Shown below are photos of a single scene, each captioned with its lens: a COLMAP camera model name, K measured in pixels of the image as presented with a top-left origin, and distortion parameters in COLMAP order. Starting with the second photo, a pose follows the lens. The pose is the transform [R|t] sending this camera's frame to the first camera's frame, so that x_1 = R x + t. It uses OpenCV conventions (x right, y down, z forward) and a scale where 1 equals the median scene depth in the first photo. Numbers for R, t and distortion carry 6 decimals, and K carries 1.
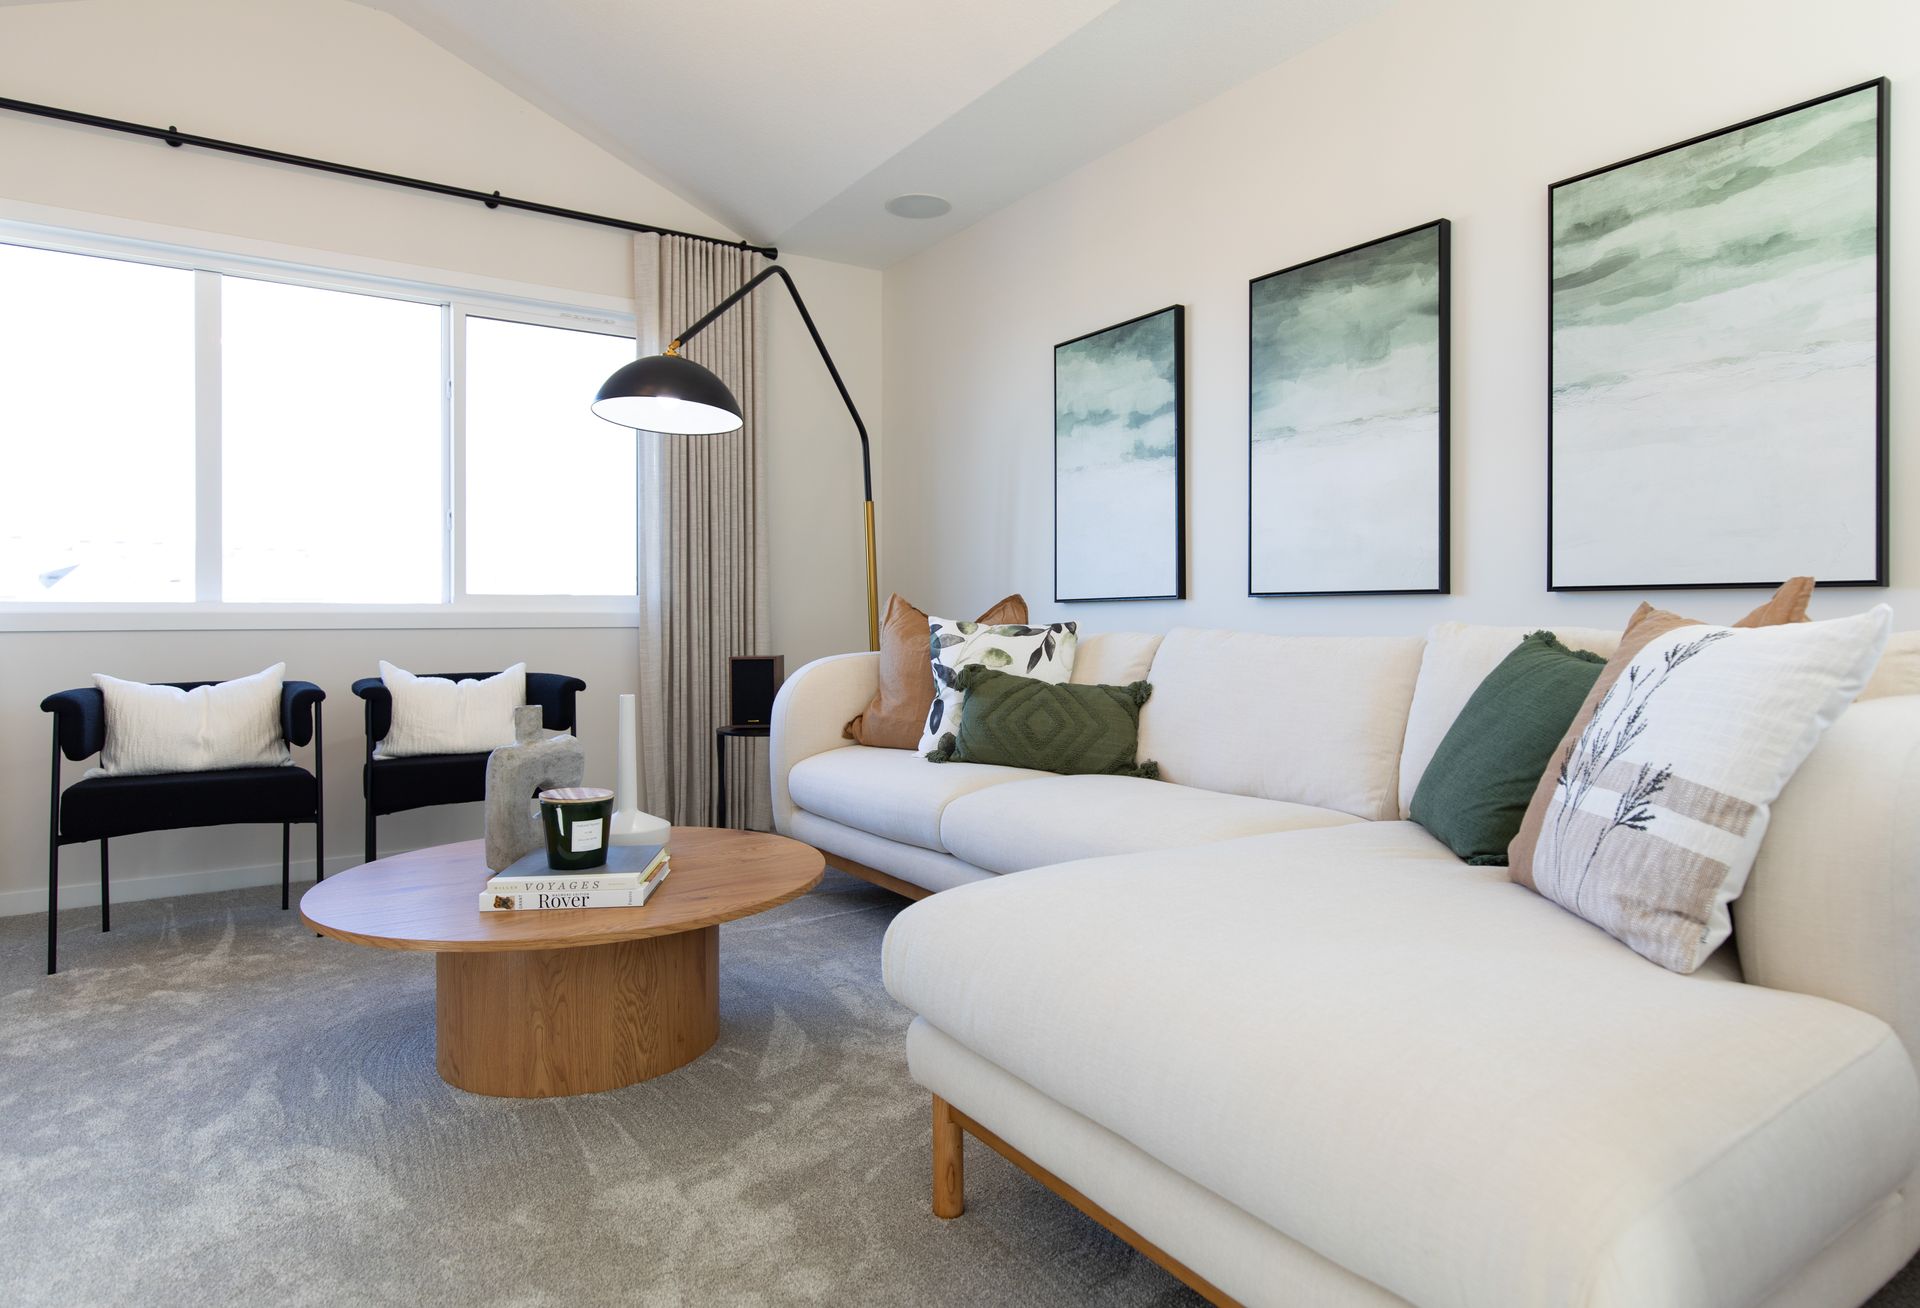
lens RADIAL K [[1109.9, 0, 980.4], [0, 1109.9, 622.3], [0, 0, 1]] dist [-0.001553, -0.000267]
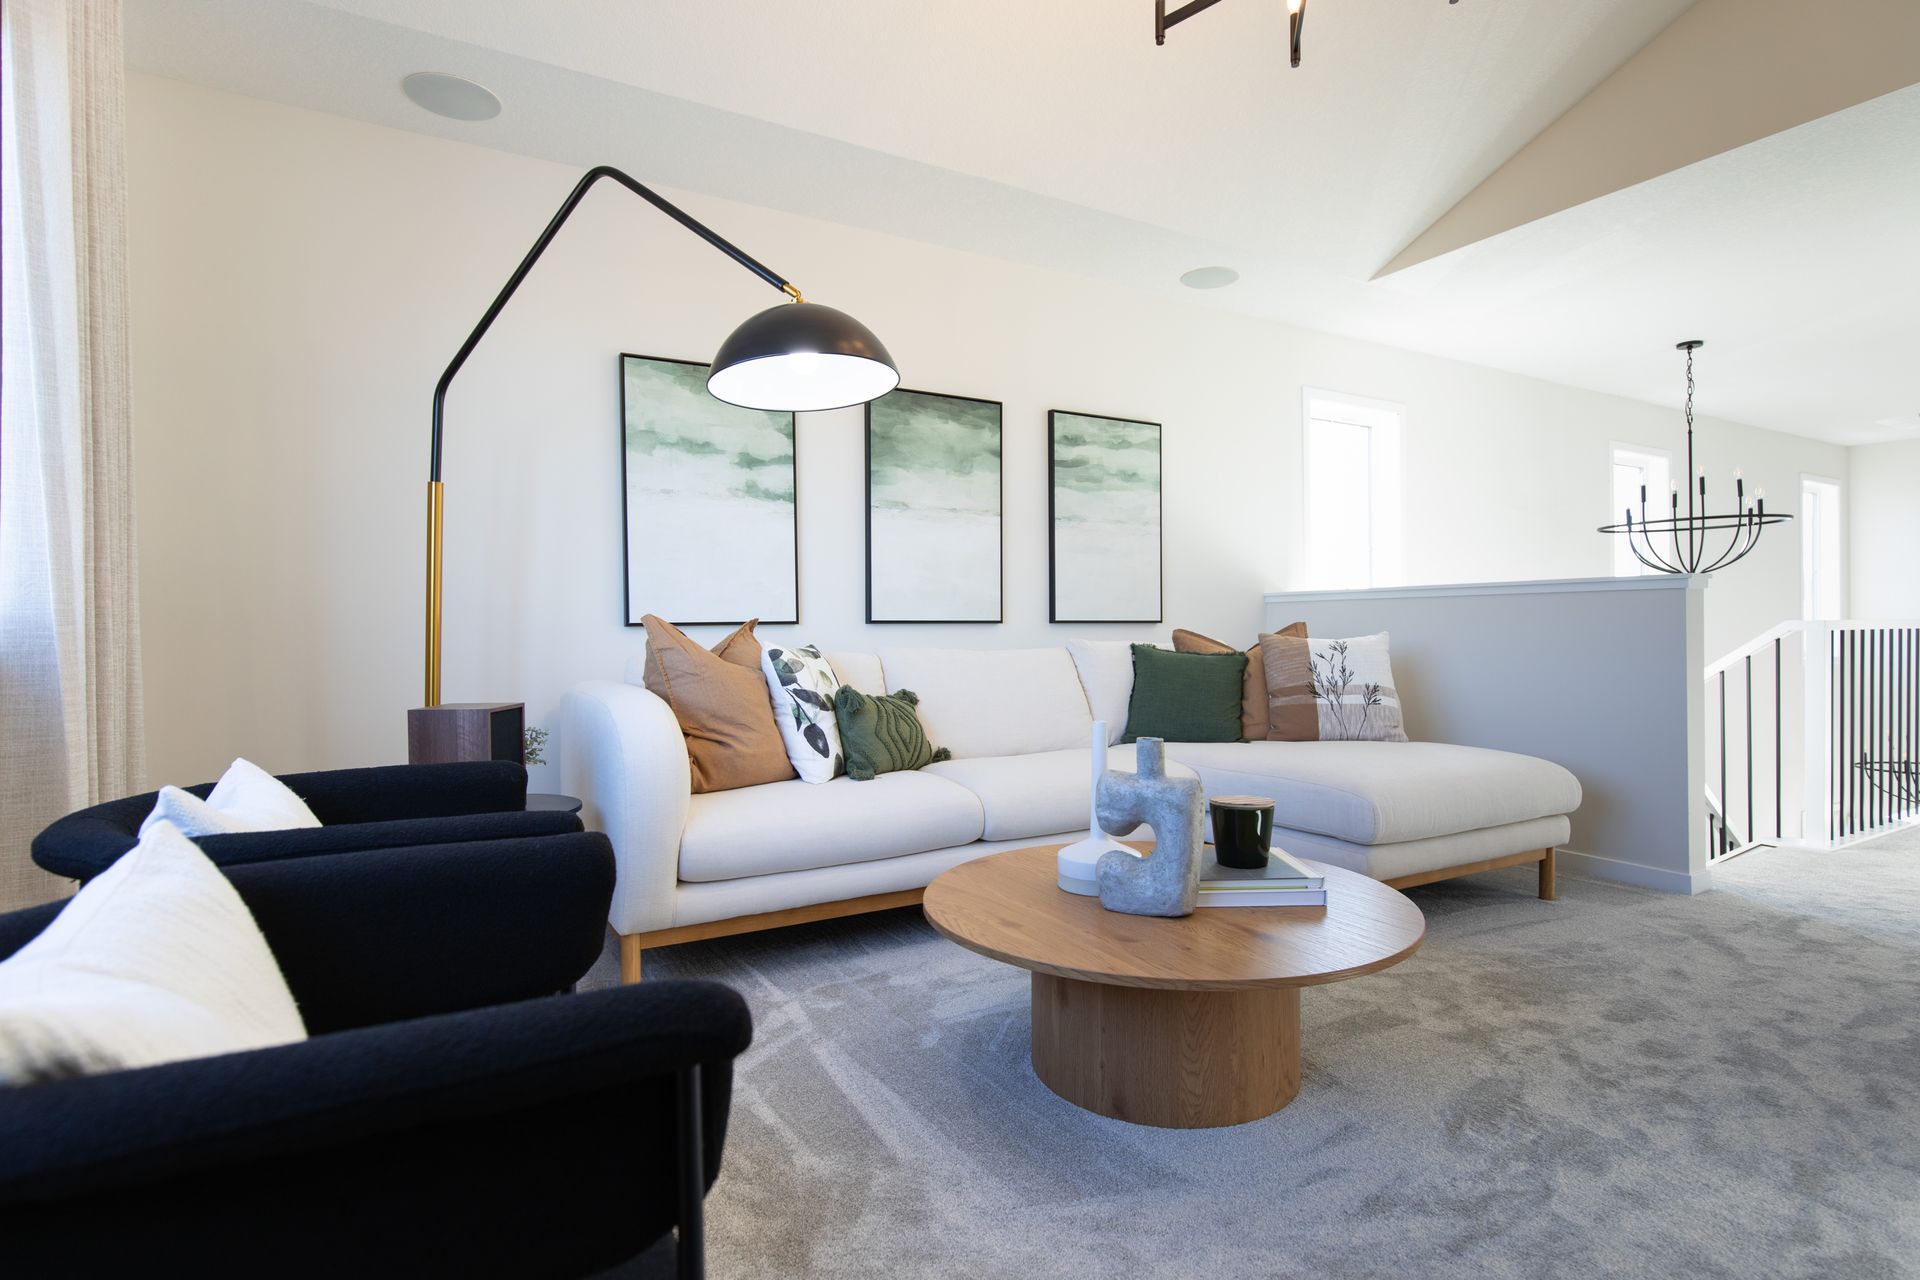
lens RADIAL K [[962.5, 0, 960.0], [0, 962.5, 640.0], [0, 0, 1]] dist [0.000296, -0.000446]
pose [[0.084308, -0.011127, 0.996378, -0.874006], [0.009949, 0.999897, 0.010325, -0.013254], [-0.996390, 0.009043, 0.084410, 0.777412]]
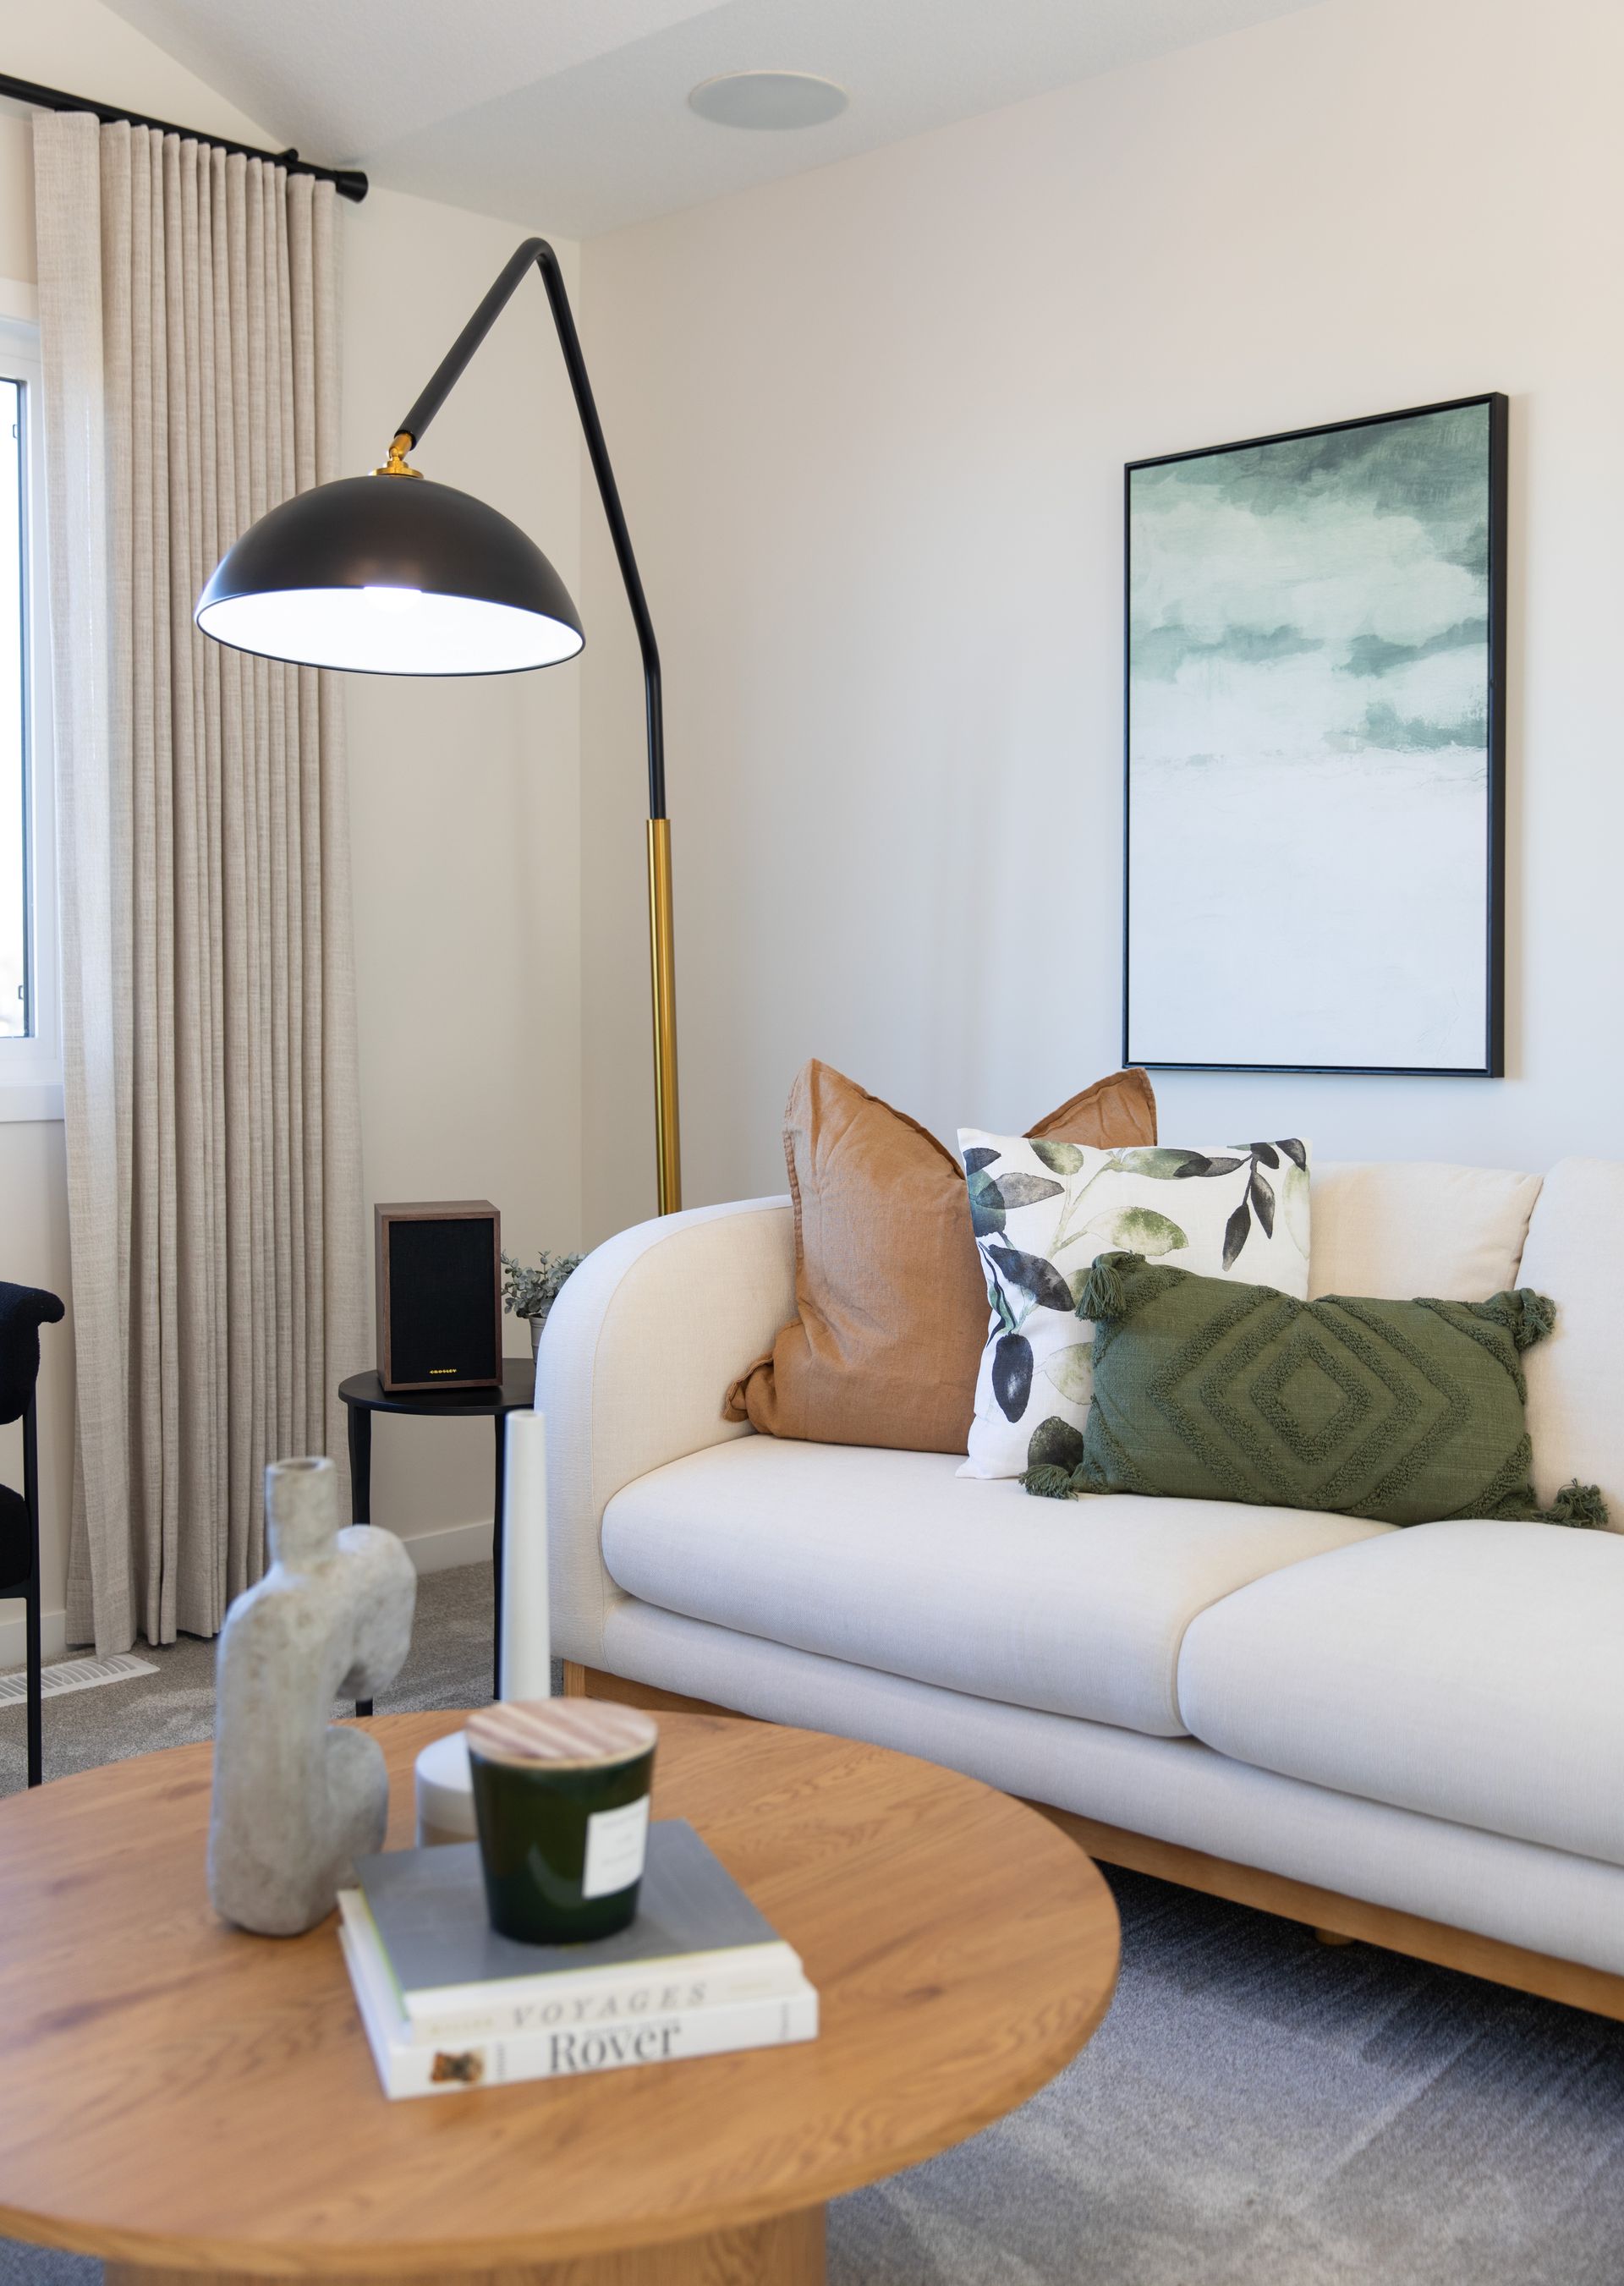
lens RADIAL K [[2410.2, 0, 810.7], [0, 2410.2, 1074.9], [0, 0, 1]] dist [0.014370, 0.009434]
pose [[0.979530, -0.005715, 0.201218, -0.286672], [-0.001749, 0.999317, 0.036900, -0.059341], [-0.201292, -0.036497, 0.978851, 0.134651]]
